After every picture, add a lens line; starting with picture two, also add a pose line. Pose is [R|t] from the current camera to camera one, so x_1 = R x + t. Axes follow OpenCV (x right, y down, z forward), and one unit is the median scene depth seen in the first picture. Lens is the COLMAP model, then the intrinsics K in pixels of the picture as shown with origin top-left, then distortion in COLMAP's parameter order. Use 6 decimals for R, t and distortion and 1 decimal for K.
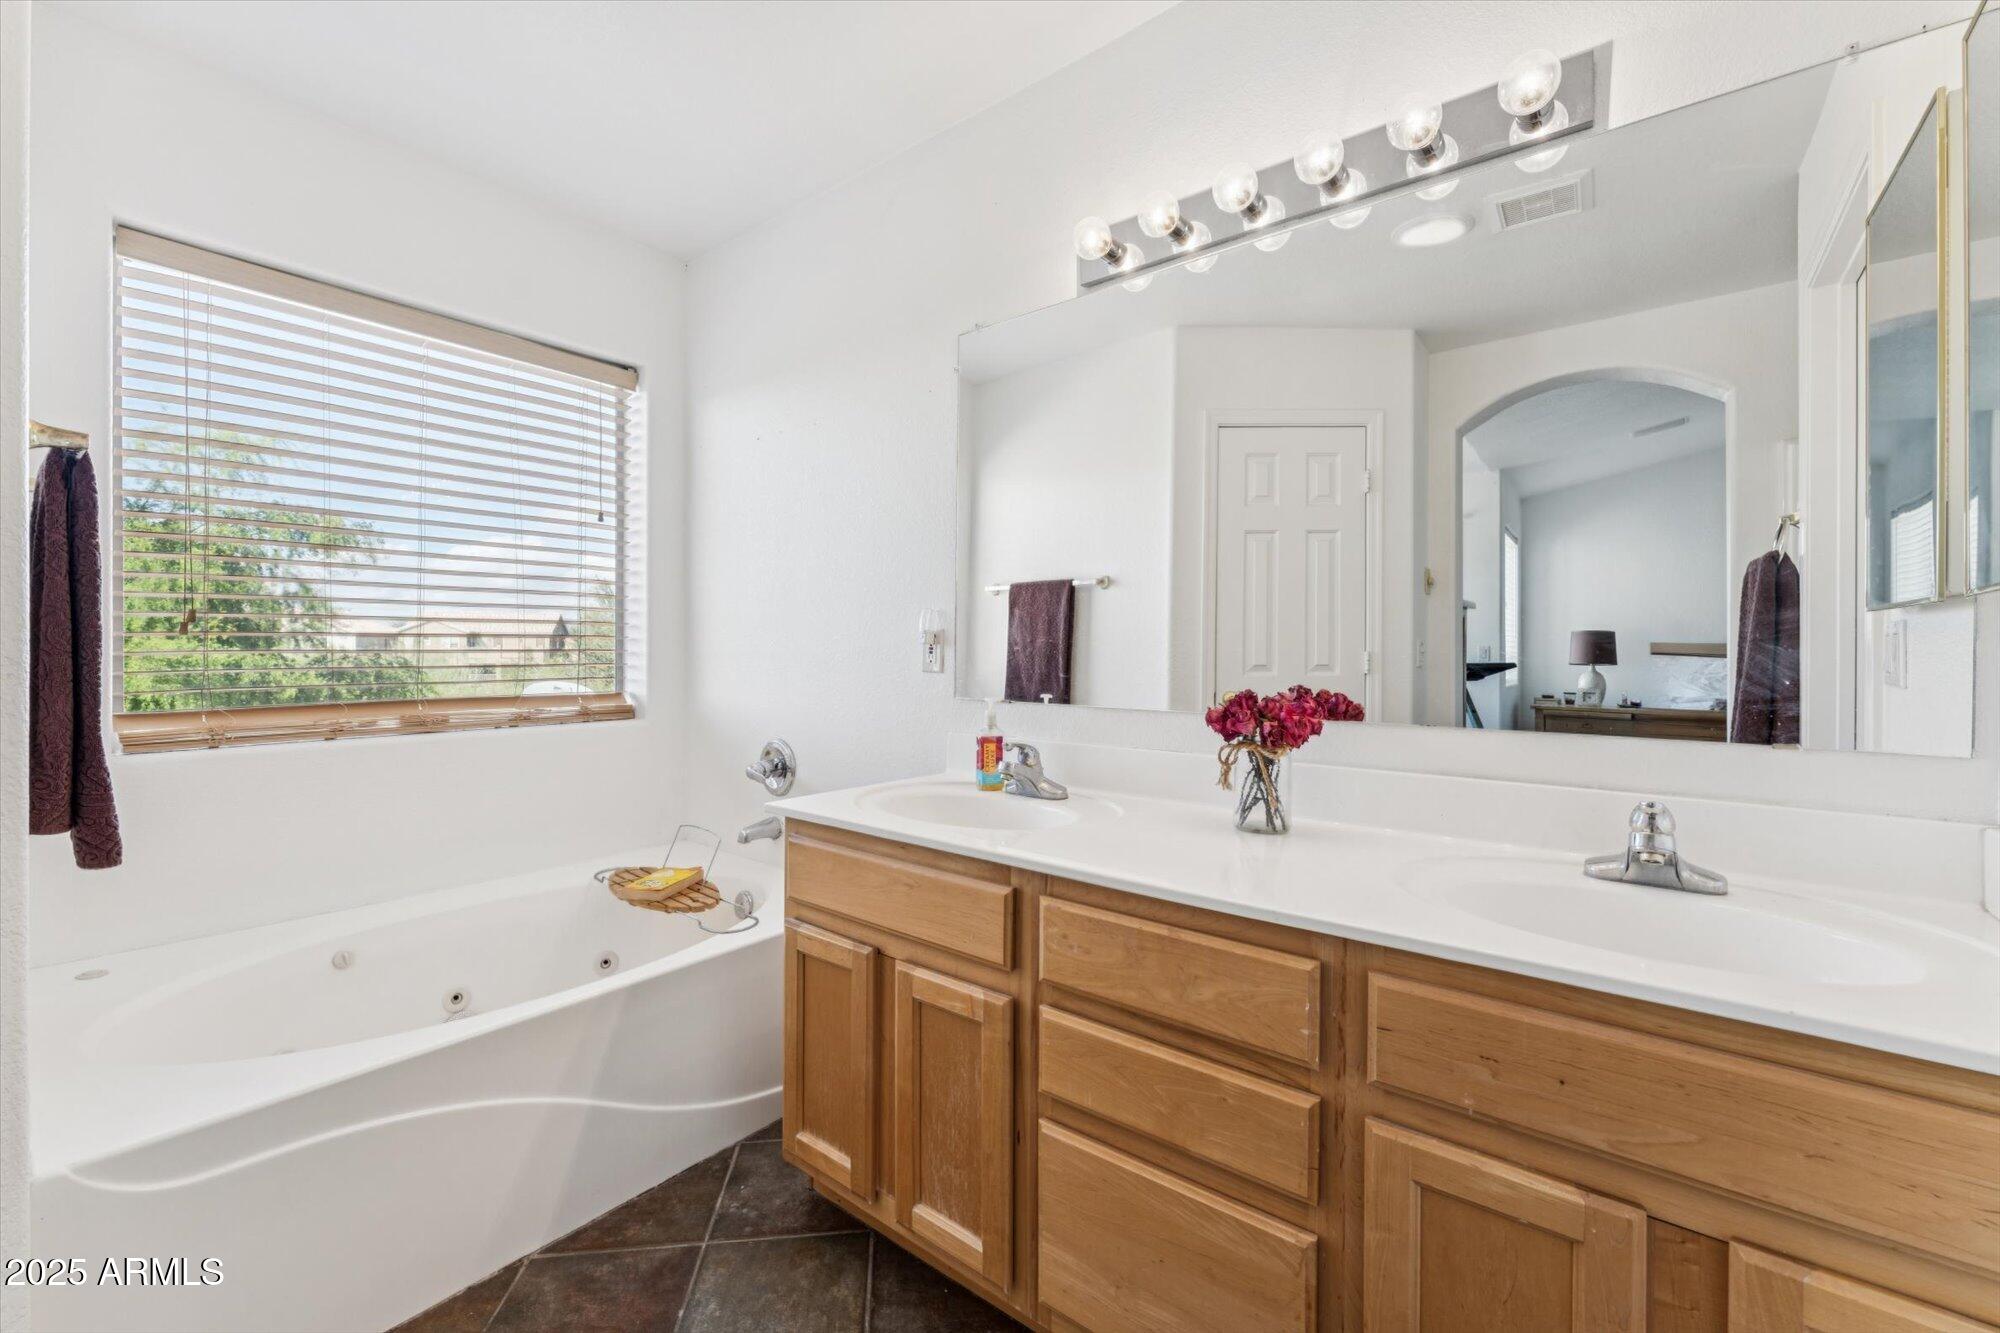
lens RADIAL K [[808.4, 0, 1000.5], [0, 808.4, 655.0], [0, 0, 1]] dist [-0.001728, 0.000129]
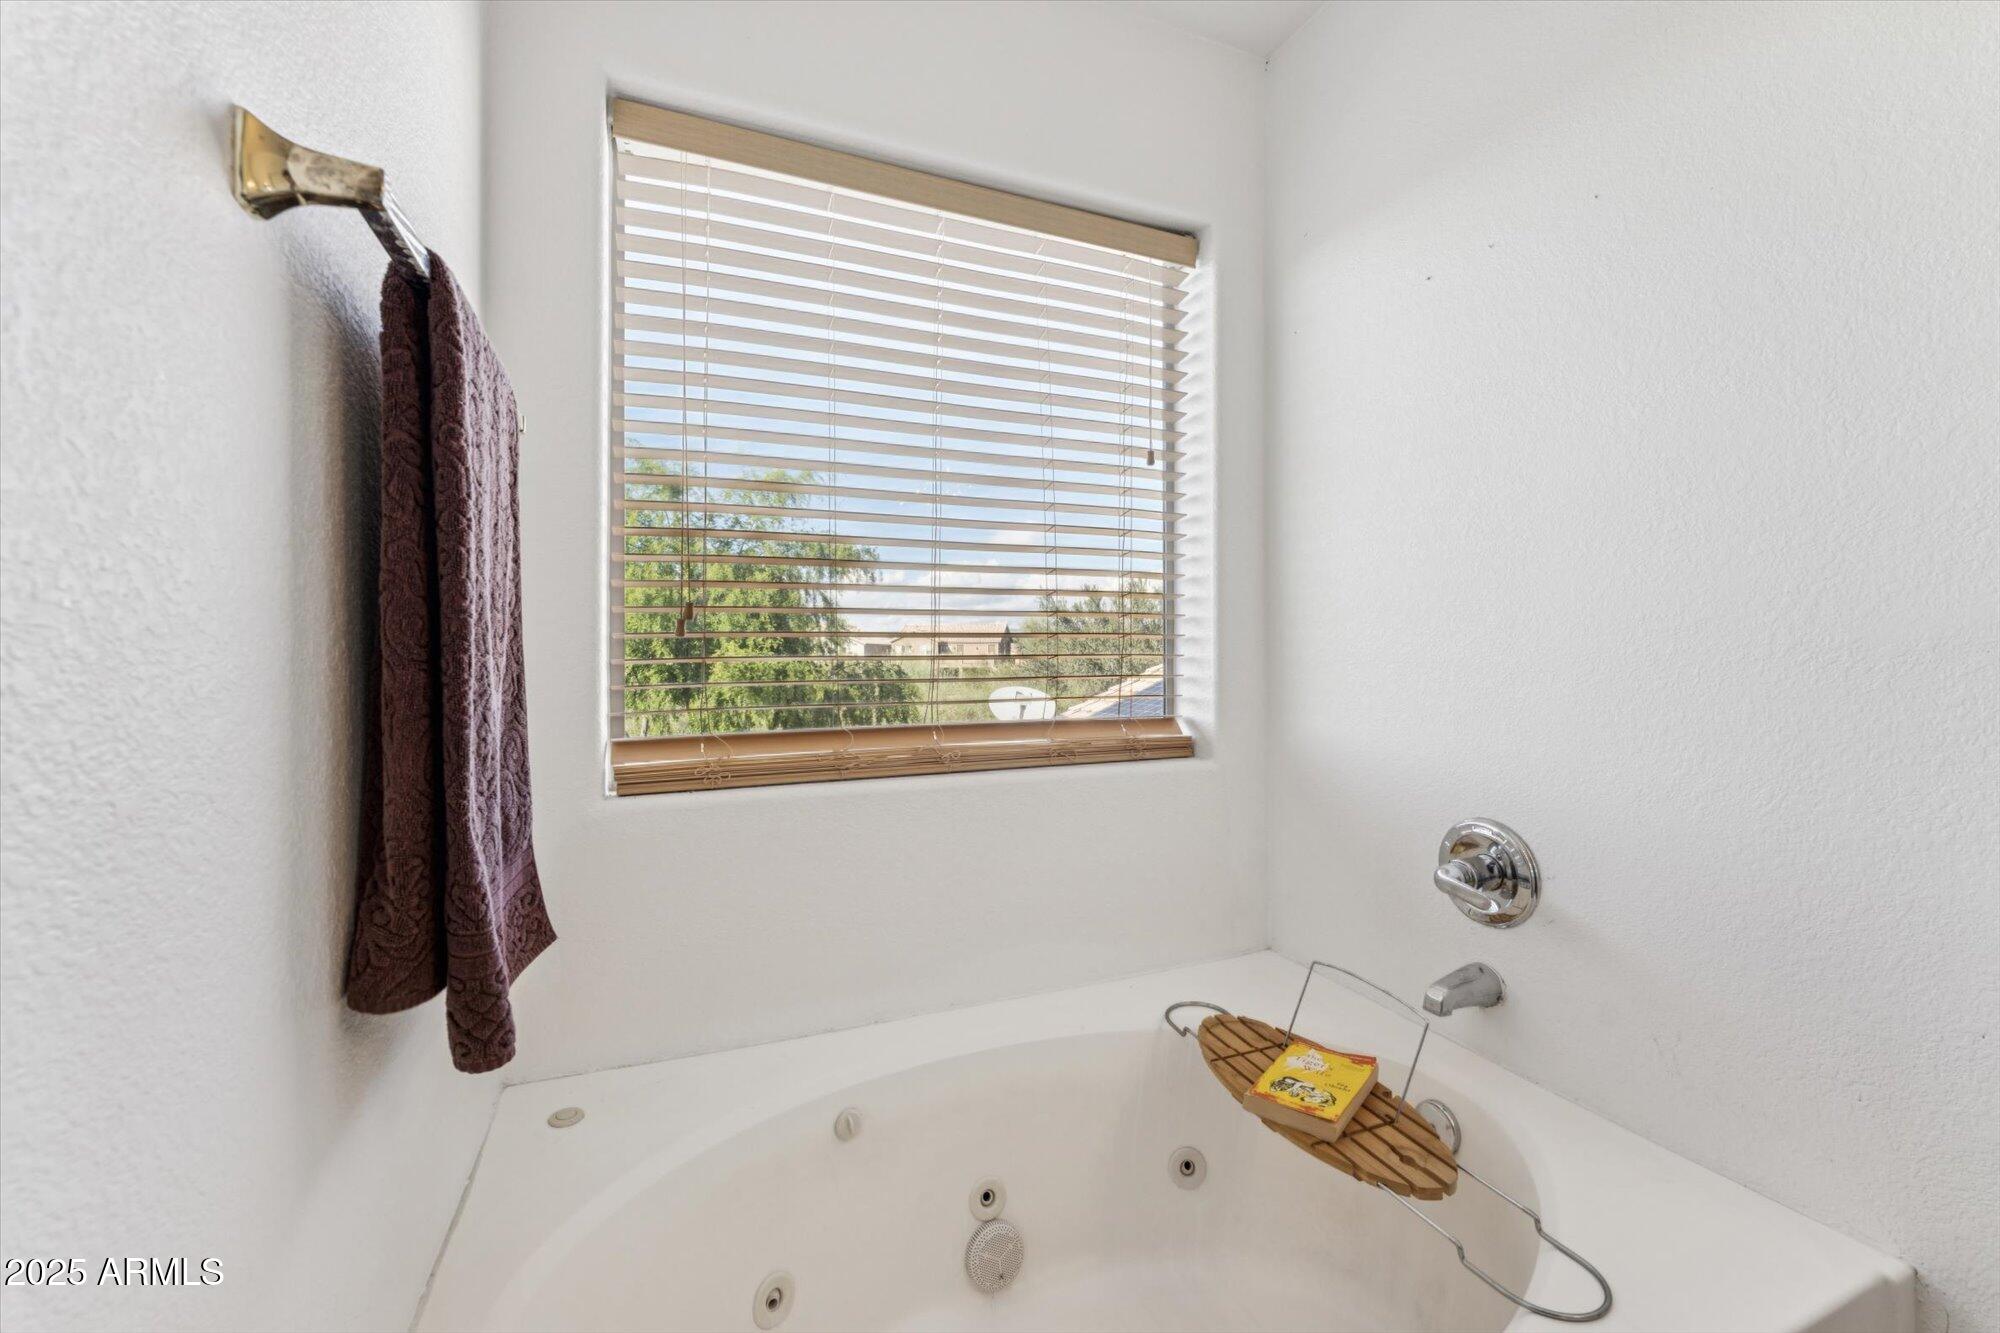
lens RADIAL K [[808.4, 0, 996.1], [0, 808.4, 652.5], [0, 0, 1]] dist [-0.001728, 0.000129]
pose [[0.871850, -0.006722, -0.489727, -0.403992], [0.001903, 0.999945, -0.010338, -0.002133], [0.489770, 0.008081, 0.871814, 0.507815]]
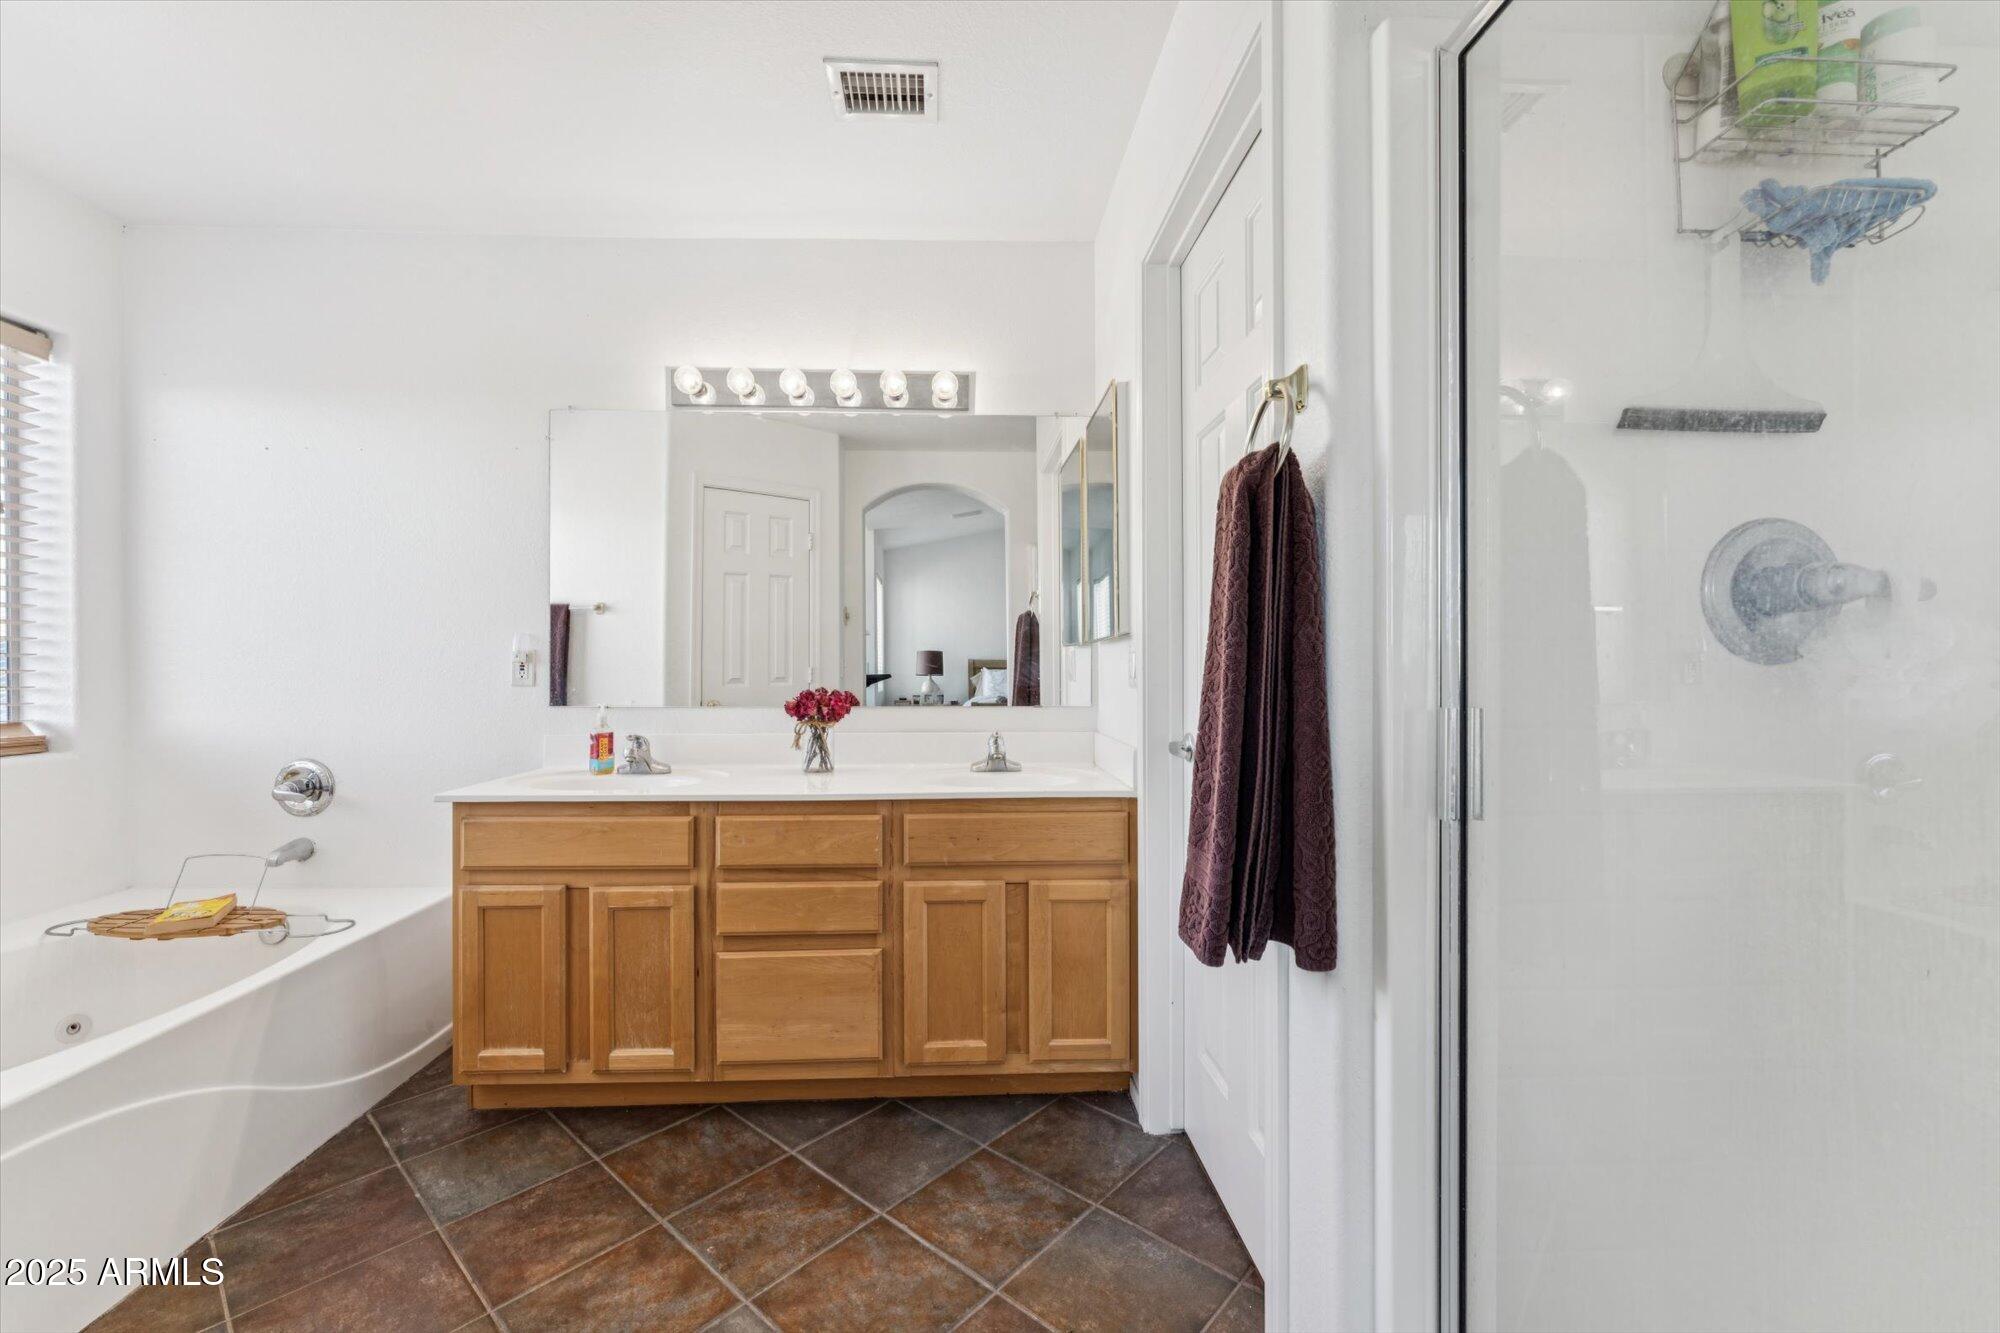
lens RADIAL K [[818.8, 0, 969.2], [0, 818.8, 671.4], [0, 0, 1]] dist [-0.001817, 0.000569]
pose [[0.763239, -0.009477, 0.646046, -0.409449], [0.009232, 0.999950, 0.003762, 0.001338], [-0.646050, 0.003093, 0.763289, -0.391459]]
